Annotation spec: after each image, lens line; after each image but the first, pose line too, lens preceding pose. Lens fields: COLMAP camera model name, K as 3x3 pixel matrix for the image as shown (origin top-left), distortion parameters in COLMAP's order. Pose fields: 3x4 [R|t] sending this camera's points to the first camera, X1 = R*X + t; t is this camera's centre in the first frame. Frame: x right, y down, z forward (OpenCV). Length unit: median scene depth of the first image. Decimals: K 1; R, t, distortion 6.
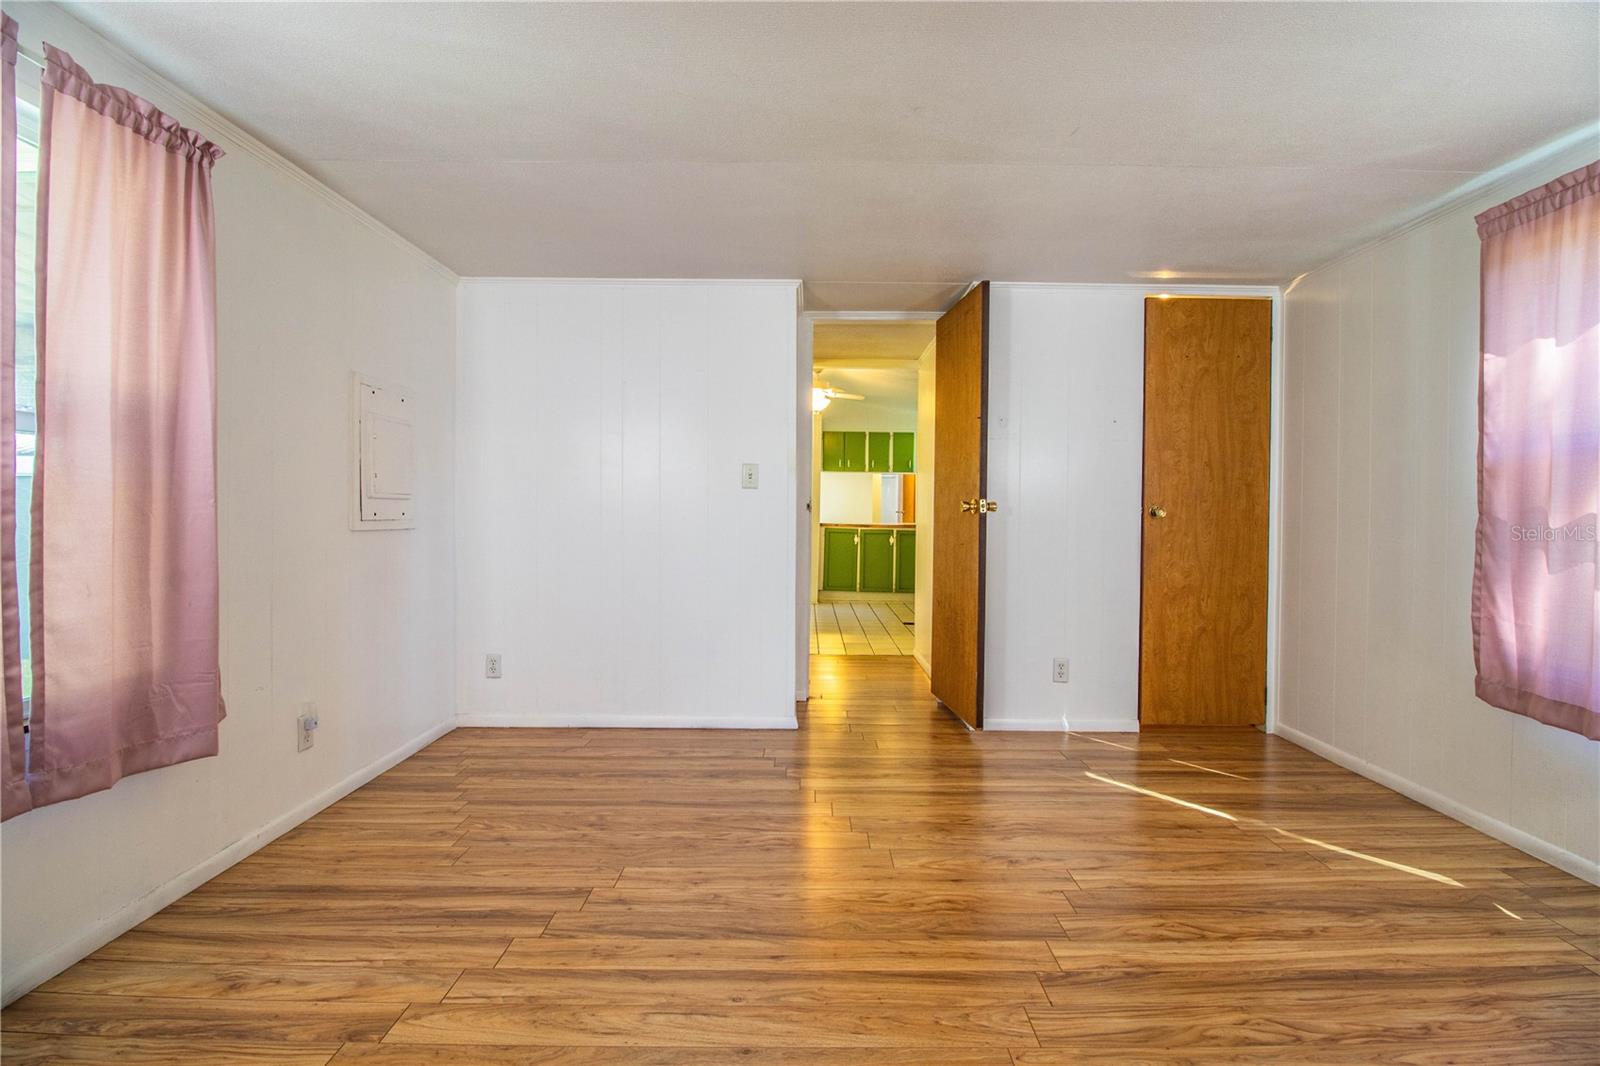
lens RADIAL K [[738.2, 0, 812.4], [0, 738.2, 519.9], [0, 0, 1]] dist [-0.000429, -0.013098]
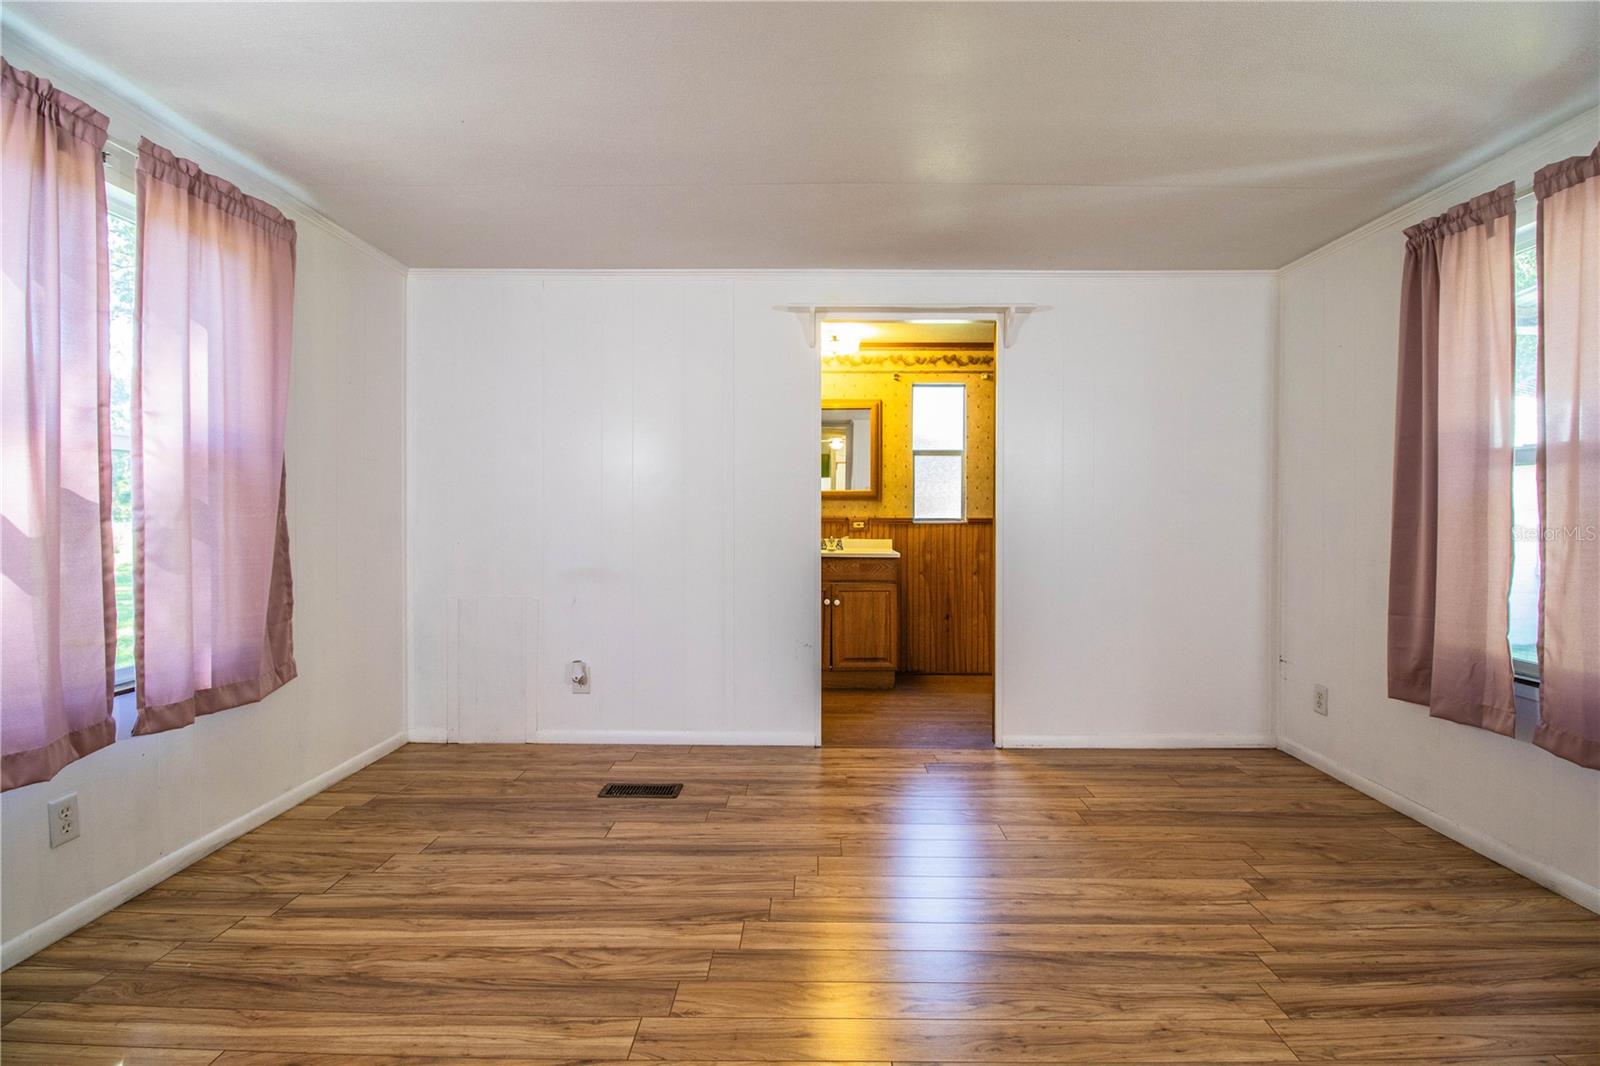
lens RADIAL K [[738.2, 0, 812.4], [0, 738.2, 519.9], [0, 0, 1]] dist [-0.000429, -0.013098]
pose [[-0.999886, -0.012733, 0.008134, 0.182555], [-0.012536, 0.999637, 0.023862, -0.022085], [-0.008435, 0.023757, -0.999682, 1.647387]]
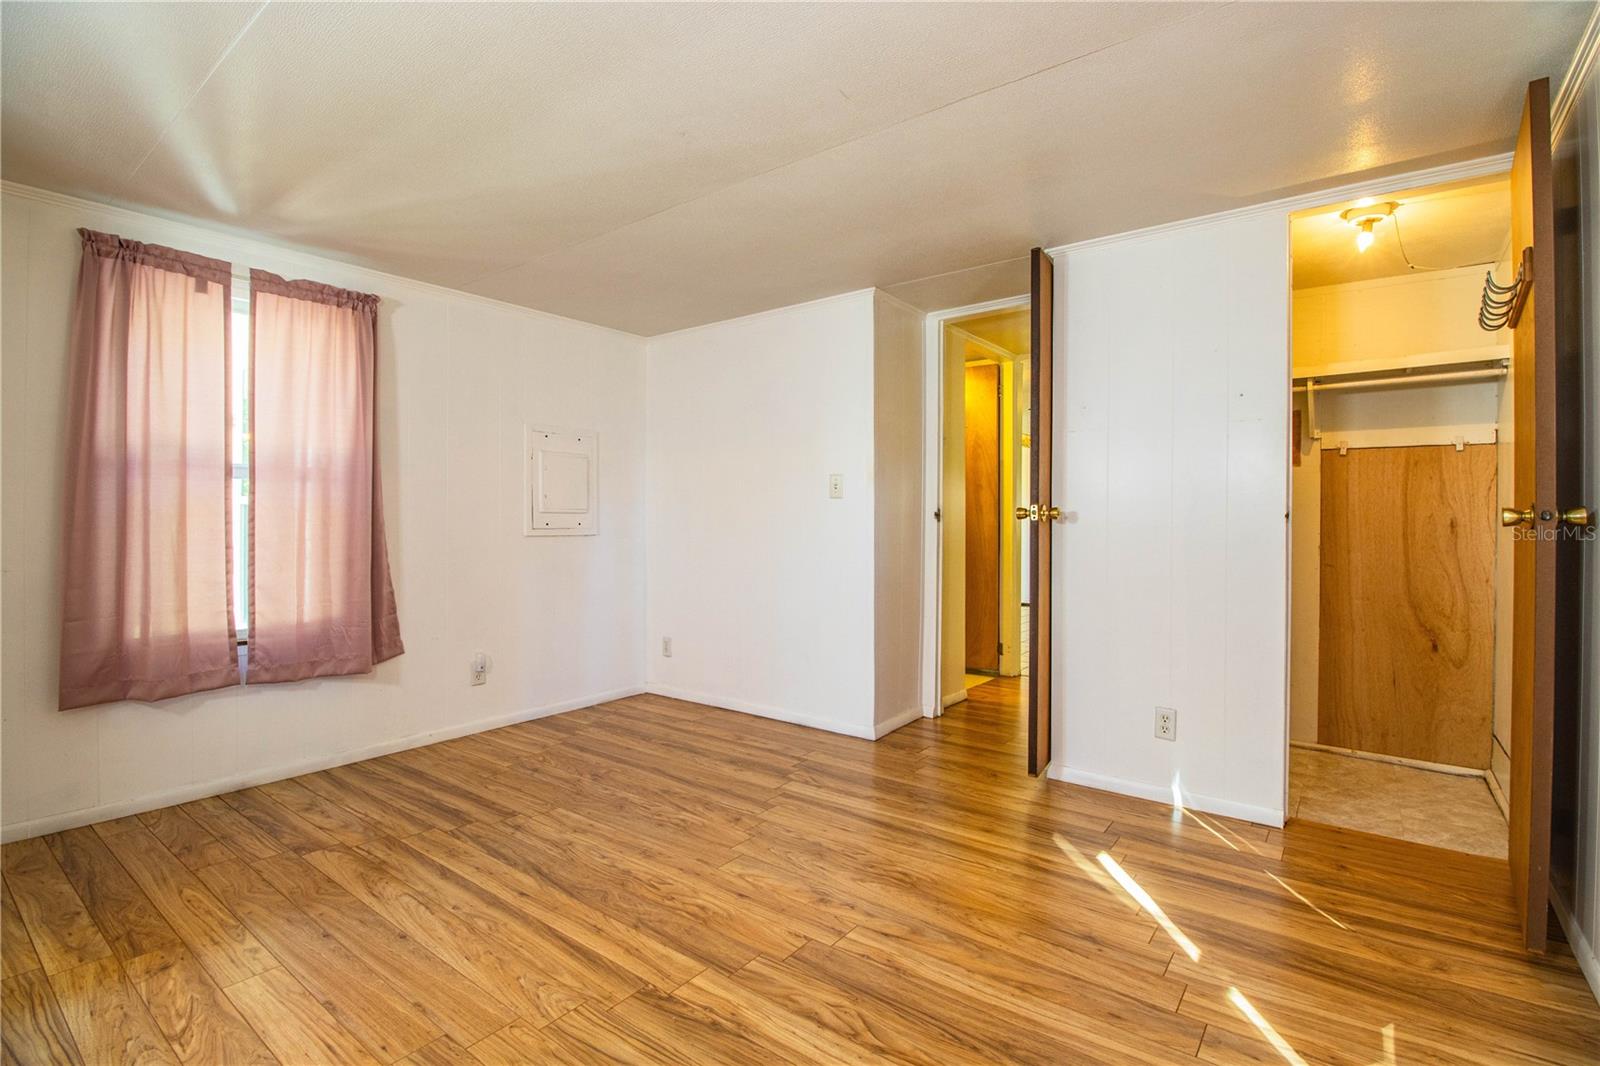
lens RADIAL K [[738.2, 0, 812.4], [0, 738.2, 519.9], [0, 0, 1]] dist [-0.000429, -0.013098]
pose [[0.797073, -0.006438, -0.603849, 0.840469], [-0.002398, 0.999902, -0.013825, 0.002945], [0.603878, 0.012468, 0.796979, 0.261549]]
